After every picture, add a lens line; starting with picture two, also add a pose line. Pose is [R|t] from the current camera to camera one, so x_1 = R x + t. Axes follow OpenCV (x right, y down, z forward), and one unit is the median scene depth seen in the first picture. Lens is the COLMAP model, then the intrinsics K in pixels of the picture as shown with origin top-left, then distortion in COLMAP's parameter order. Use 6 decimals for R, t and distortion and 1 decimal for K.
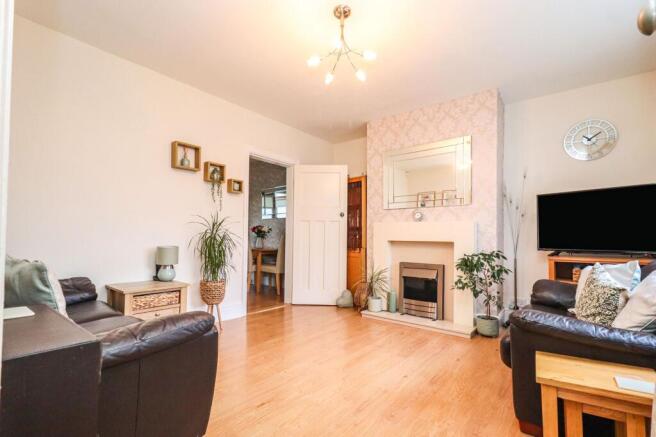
lens RADIAL K [[301.9, 0, 328.3], [0, 301.9, 221.2], [0, 0, 1]] dist [-0.003192, -0.000639]
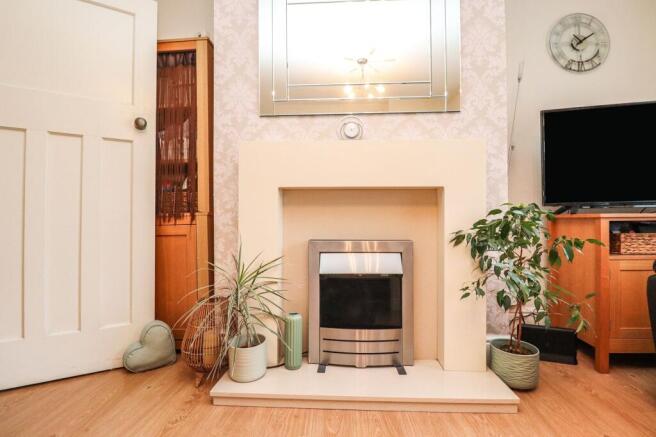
lens RADIAL K [[301.9, 0, 331.5], [0, 301.9, 215.8], [0, 0, 1]] dist [-0.003192, -0.000639]
pose [[0.814295, -0.005489, 0.580425, 0.021696], [-0.017382, 0.999276, 0.033835, 0.077491], [-0.580191, -0.037640, 0.813610, 0.569027]]
